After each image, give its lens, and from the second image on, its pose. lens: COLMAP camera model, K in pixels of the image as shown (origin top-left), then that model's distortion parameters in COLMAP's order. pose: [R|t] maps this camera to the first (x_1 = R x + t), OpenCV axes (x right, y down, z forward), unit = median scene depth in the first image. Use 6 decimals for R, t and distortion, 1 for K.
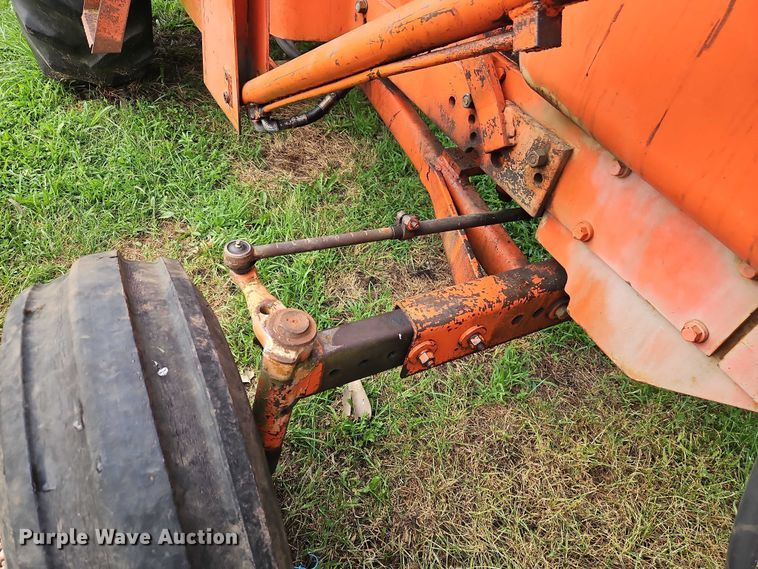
lens RADIAL K [[506.8, 0, 383.2], [0, 506.8, 281.6], [0, 0, 1]] dist [0.054742, -0.044722]
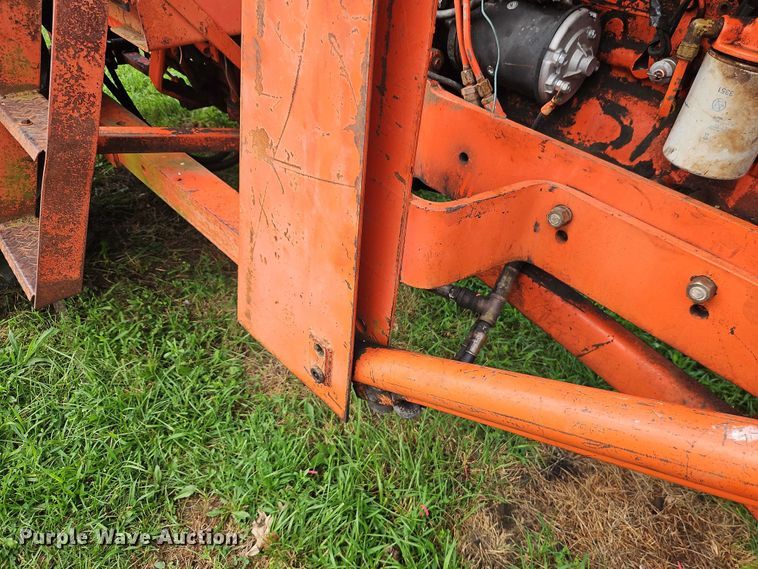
lens RADIAL K [[506.8, 0, 383.2], [0, 506.8, 281.6], [0, 0, 1]] dist [0.054742, -0.044722]
pose [[0.963074, -0.221294, 0.153352, -0.305042], [0.229862, 0.972385, -0.040372, -0.430498], [-0.140183, 0.074131, 0.987347, 0.401672]]
